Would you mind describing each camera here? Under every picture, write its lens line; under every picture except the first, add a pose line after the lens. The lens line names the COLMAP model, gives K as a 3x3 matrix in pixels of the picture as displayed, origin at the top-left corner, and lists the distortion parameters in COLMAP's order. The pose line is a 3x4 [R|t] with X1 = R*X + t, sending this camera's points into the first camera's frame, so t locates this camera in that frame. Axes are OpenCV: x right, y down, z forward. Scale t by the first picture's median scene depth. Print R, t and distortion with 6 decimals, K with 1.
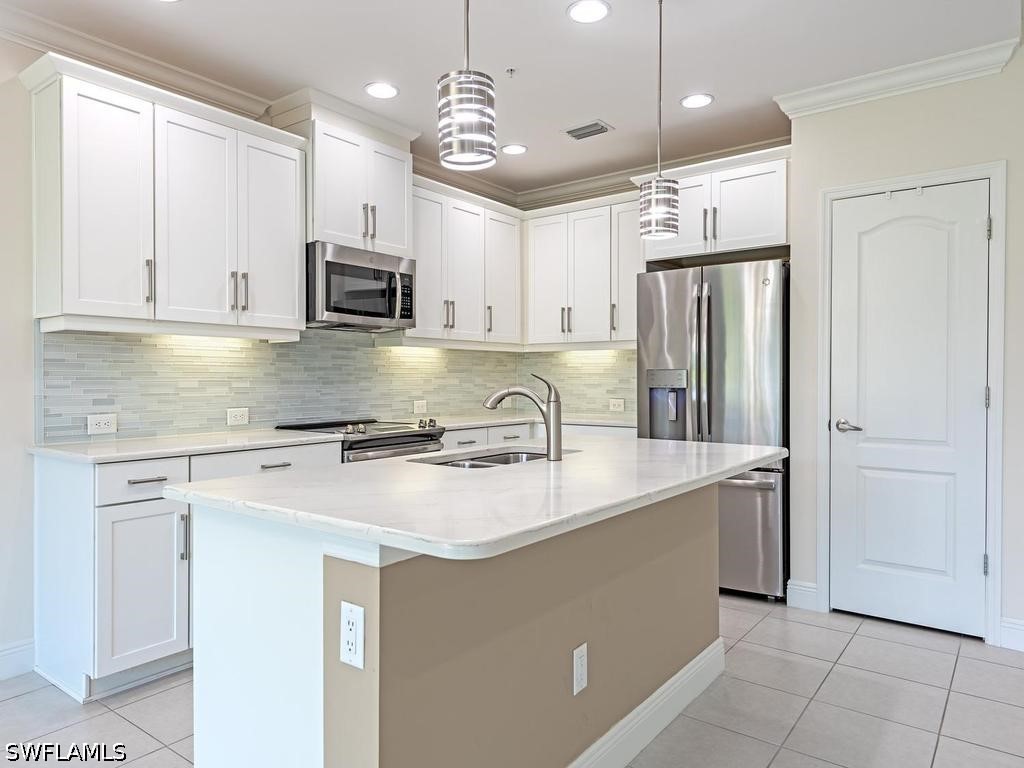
lens RADIAL K [[666.8, 0, 512.0], [0, 666.8, 381.7], [0, 0, 1]] dist [0.011596, -0.000905]
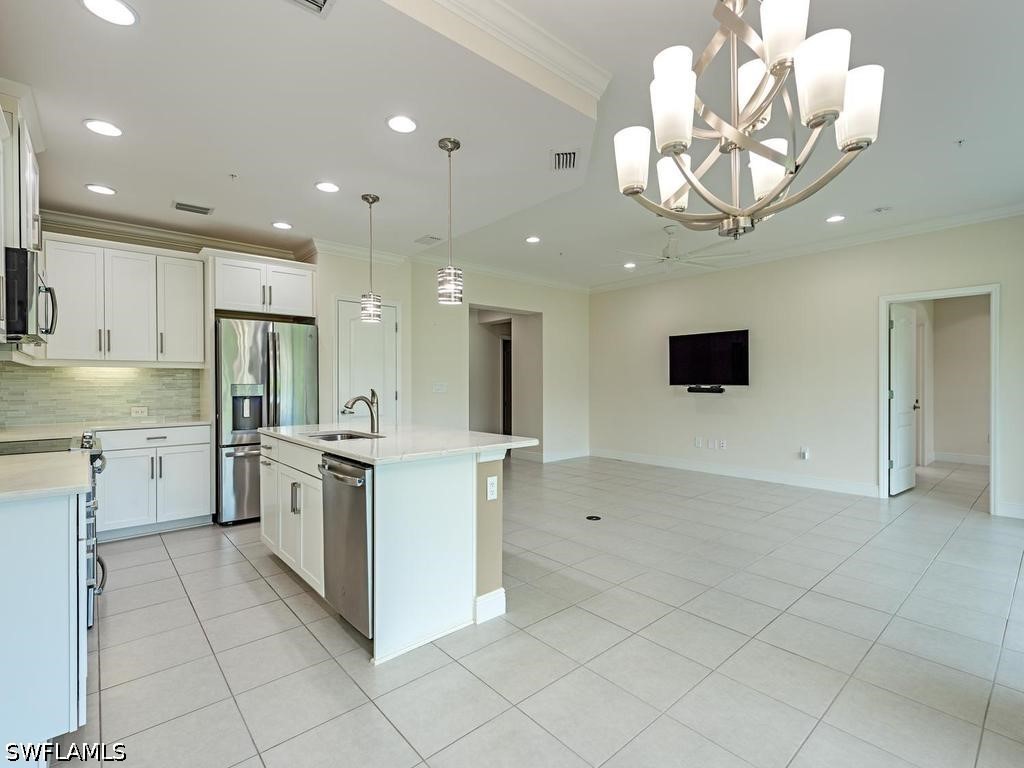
lens RADIAL K [[477.8, 0, 507.8], [0, 477.8, 382.9], [0, 0, 1]] dist [0.004443, 0.000306]
pose [[0.202105, -0.005082, 0.979351, -0.949675], [0.009140, 0.999953, 0.003303, -0.025436], [-0.979321, 0.008283, 0.202142, 0.239280]]
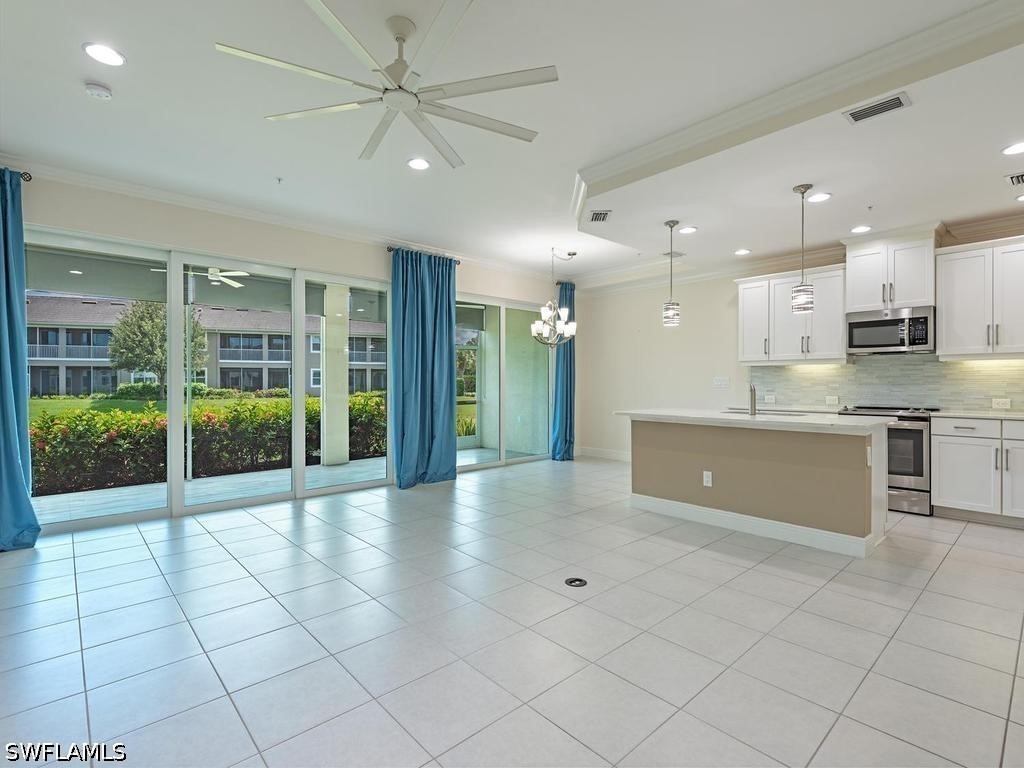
lens RADIAL K [[488.5, 0, 511.4], [0, 488.5, 388.5], [0, 0, 1]] dist [-0.002001, 0.000222]
pose [[-0.176986, 0.011856, -0.984142, 1.007003], [-0.006273, 0.999894, 0.013174, 0.000725], [0.984193, 0.008505, -0.176893, 0.209959]]
